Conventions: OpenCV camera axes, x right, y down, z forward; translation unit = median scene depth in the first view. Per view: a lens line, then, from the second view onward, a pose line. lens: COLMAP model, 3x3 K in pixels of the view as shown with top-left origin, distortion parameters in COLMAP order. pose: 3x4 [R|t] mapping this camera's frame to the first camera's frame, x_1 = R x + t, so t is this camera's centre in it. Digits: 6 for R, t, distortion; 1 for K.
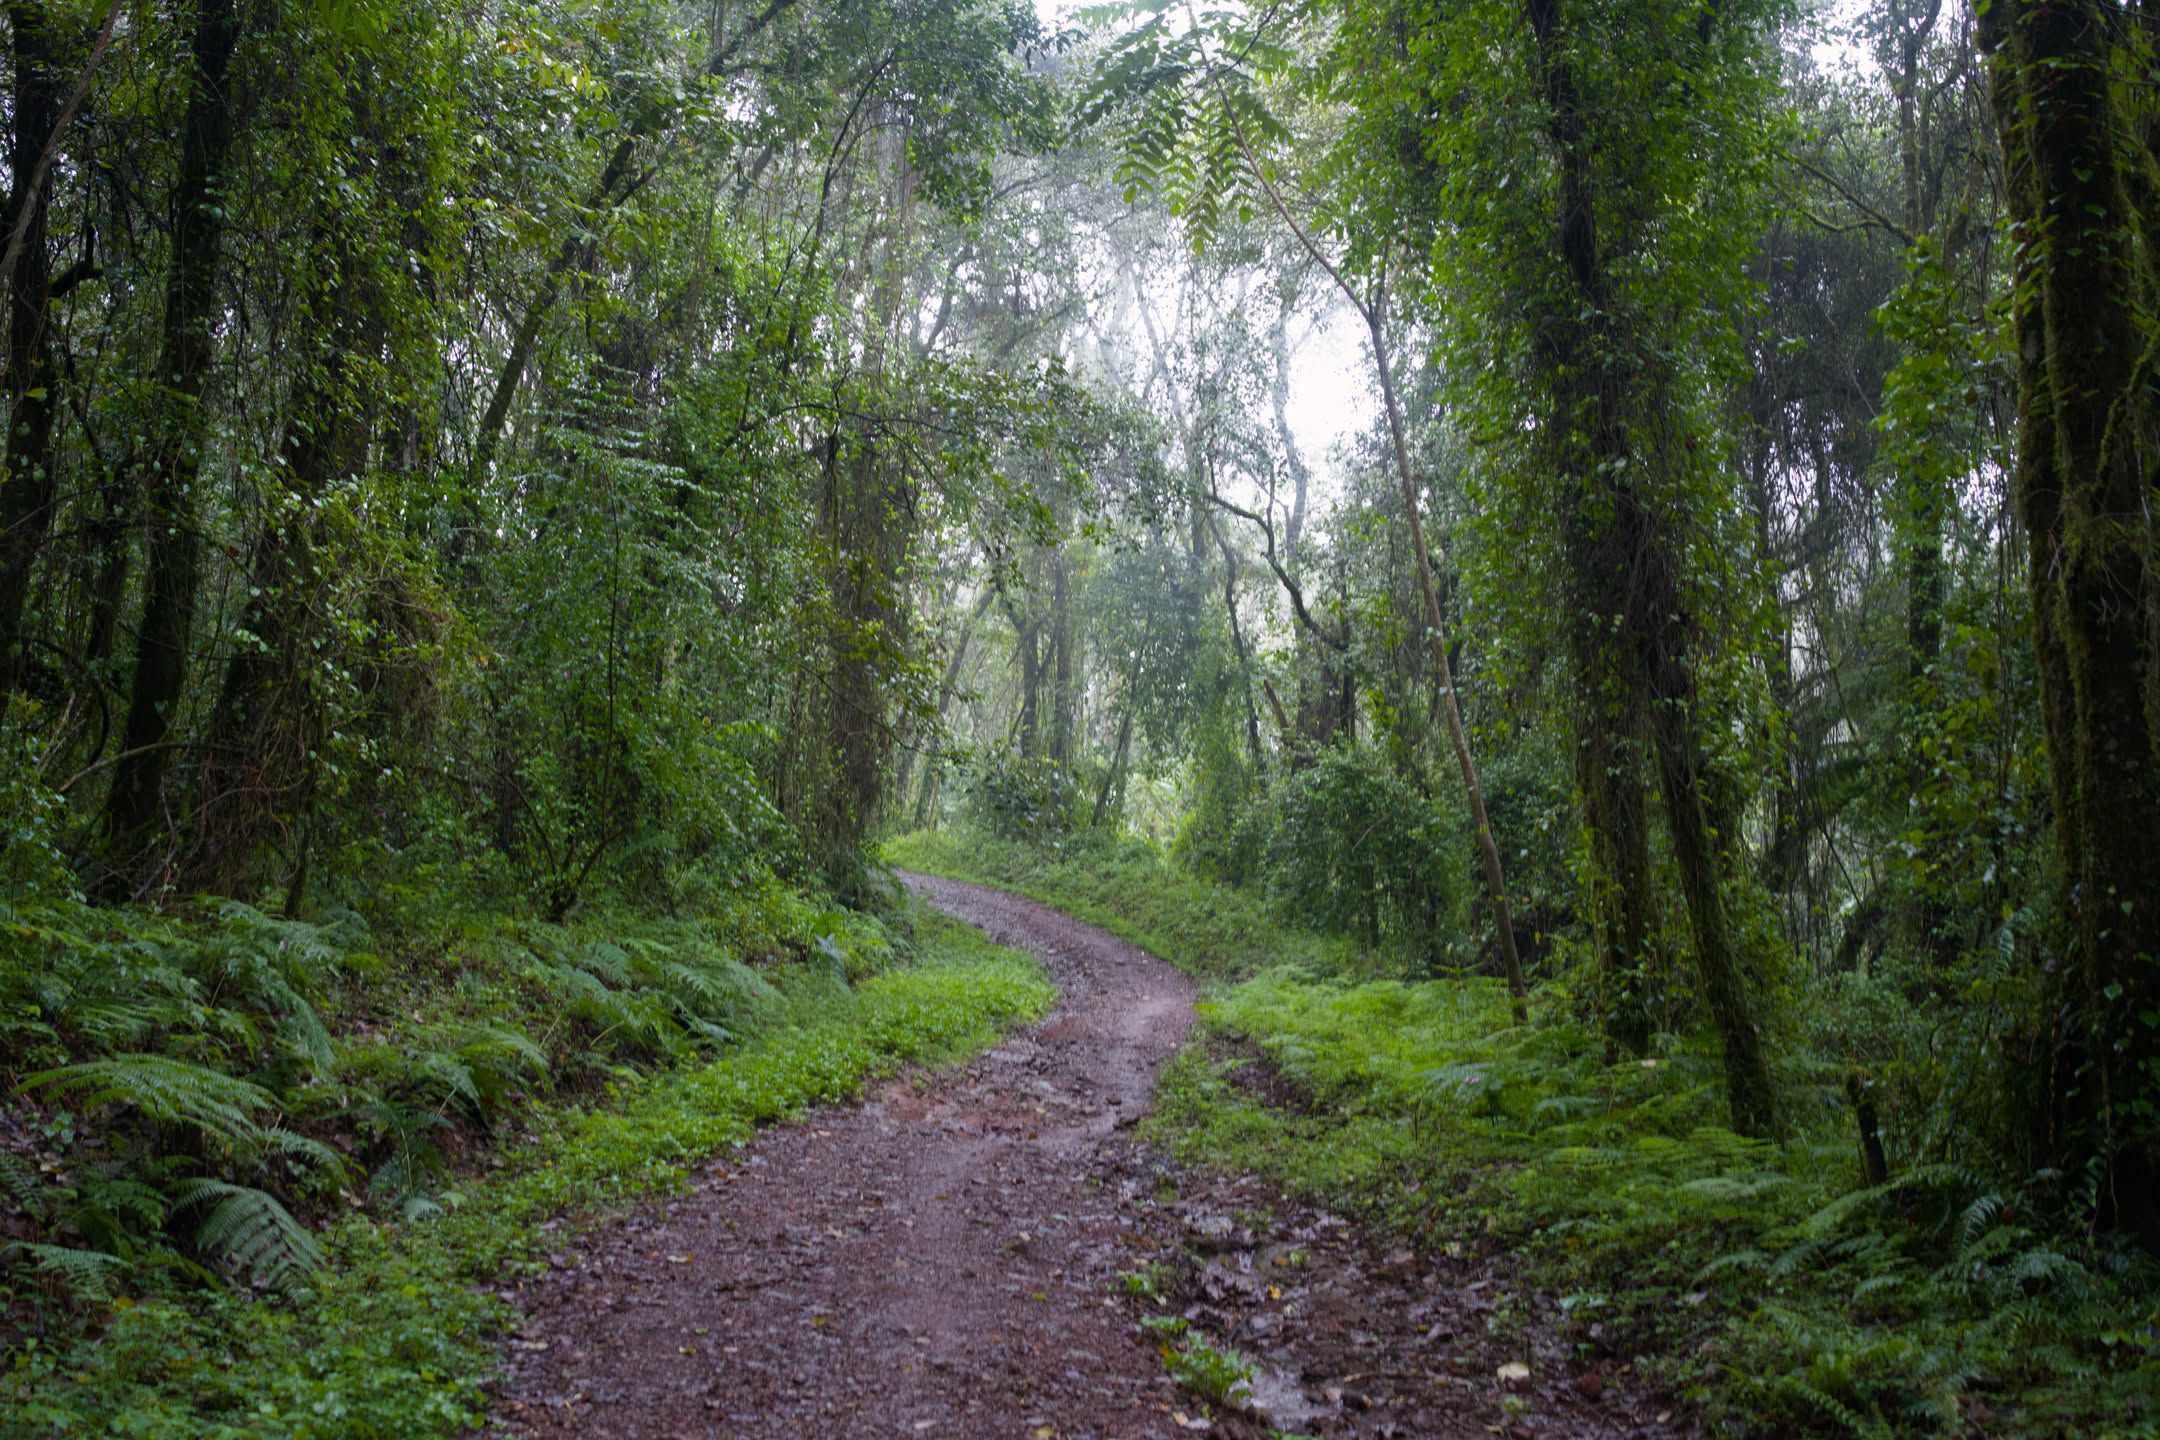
lens RADIAL K [[2037.0, 0, 1069.8], [0, 2037.0, 710.1], [0, 0, 1]] dist [-0.112373, 0.018398]
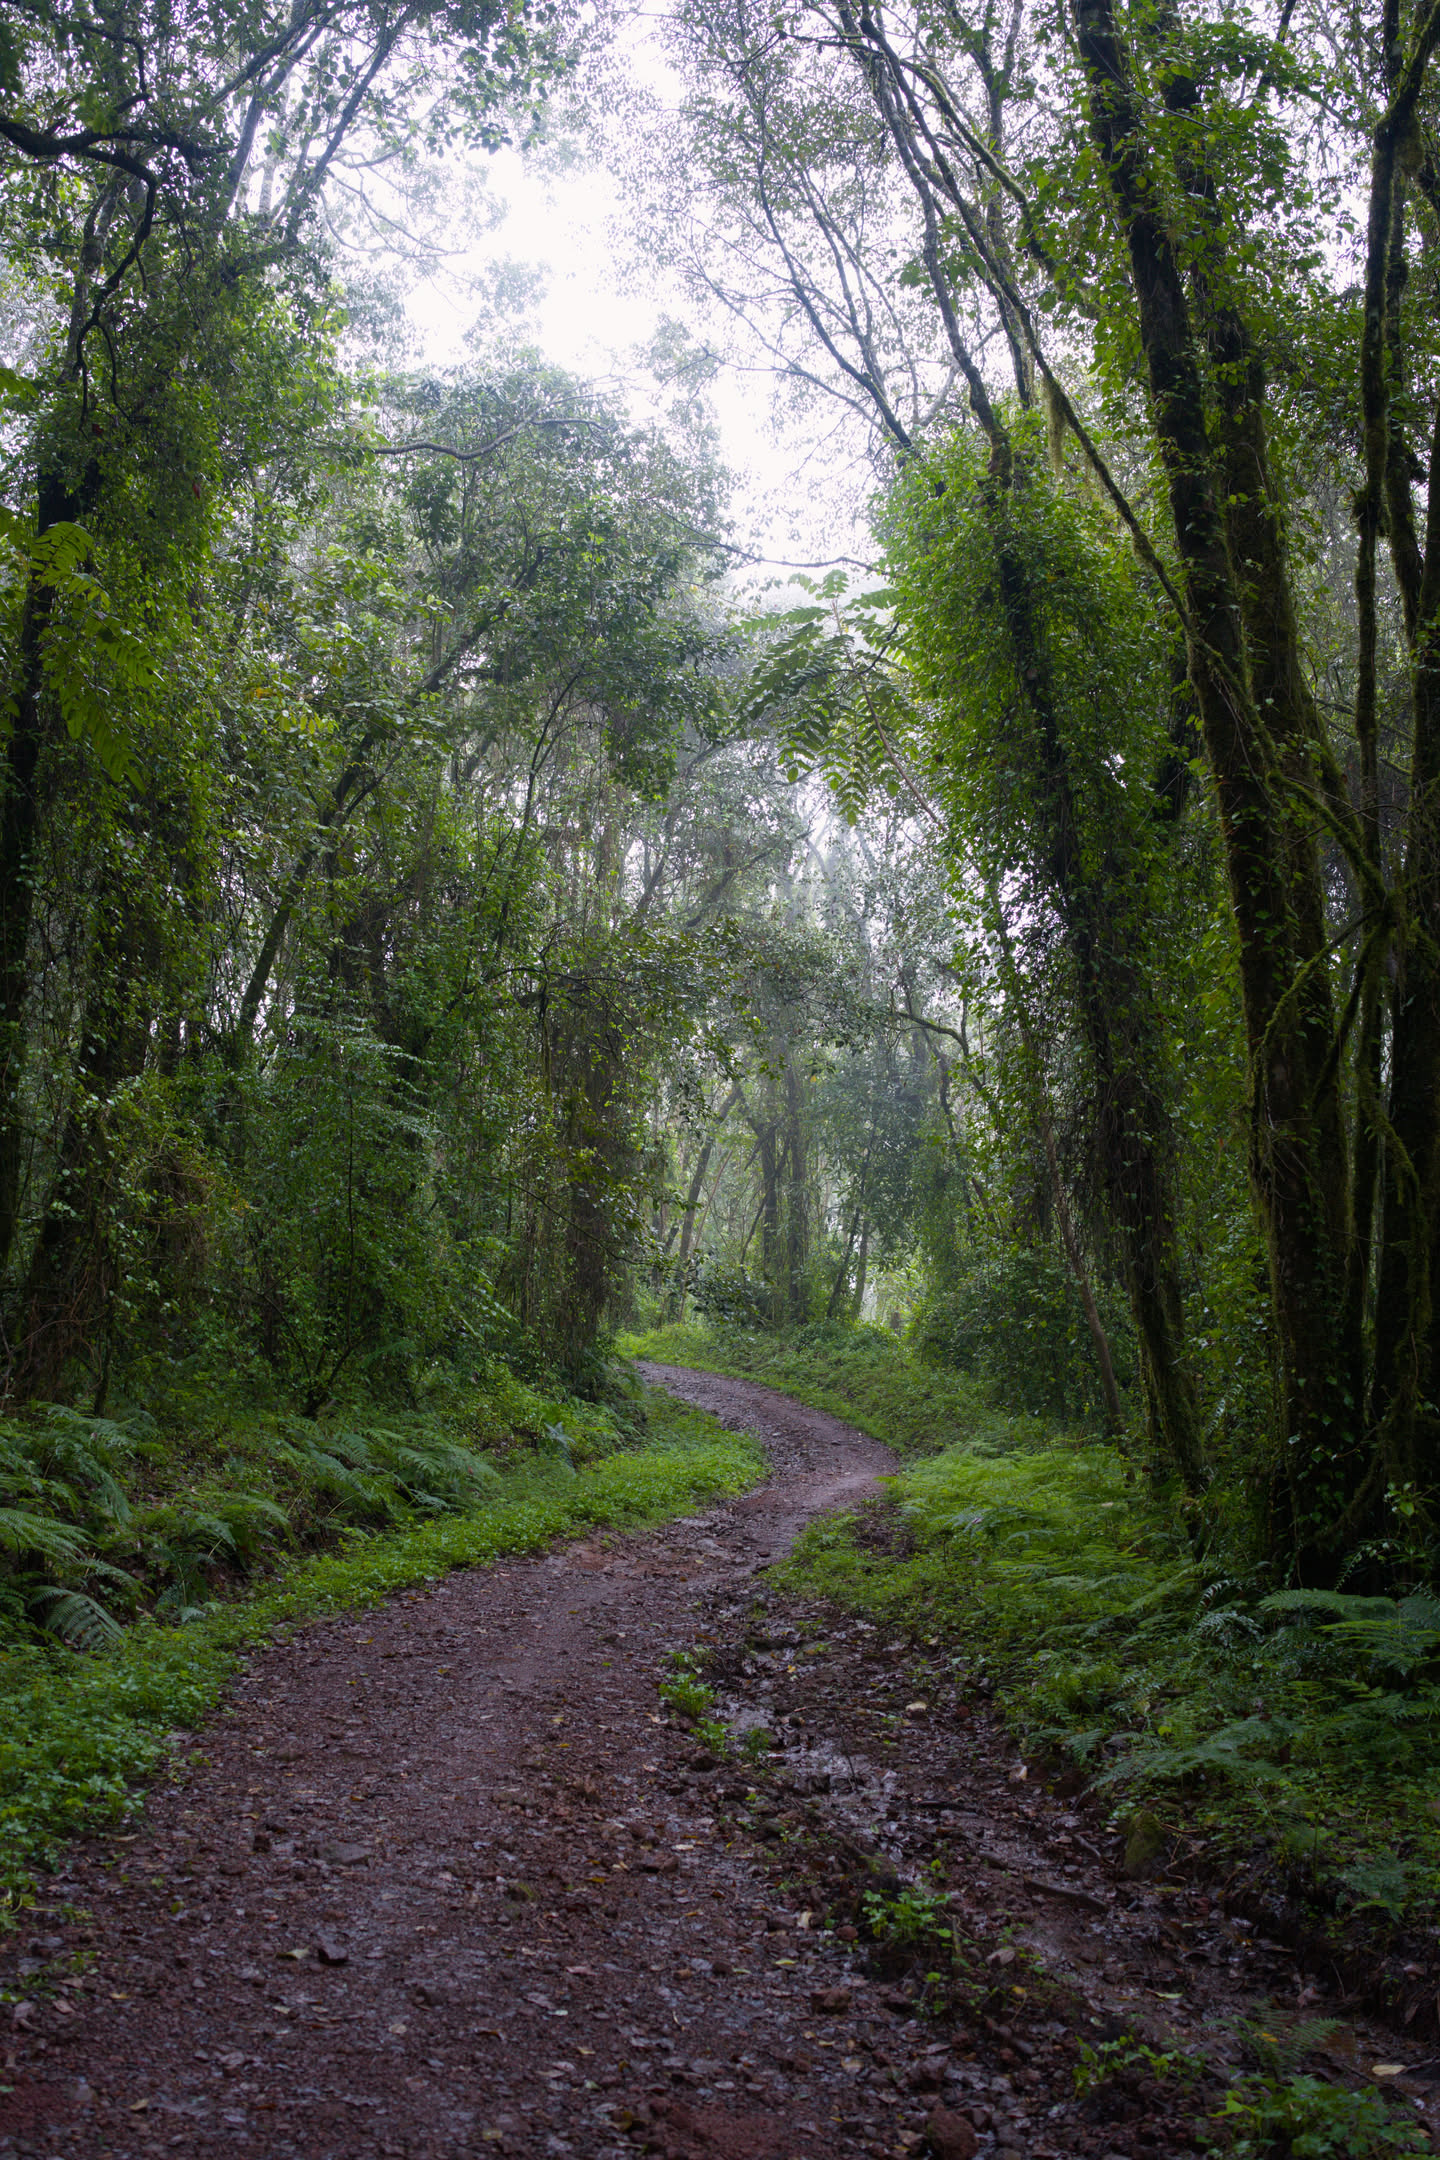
lens RADIAL K [[2037.0, 0, 719.9], [0, 2037.0, 1102.7], [0, 0, 1]] dist [-0.112373, 0.018398]
pose [[0.997411, -0.032496, -0.064144, 0.077796], [0.029533, 0.998477, -0.046605, -0.020123], [0.065561, 0.044590, 0.996852, -0.210731]]
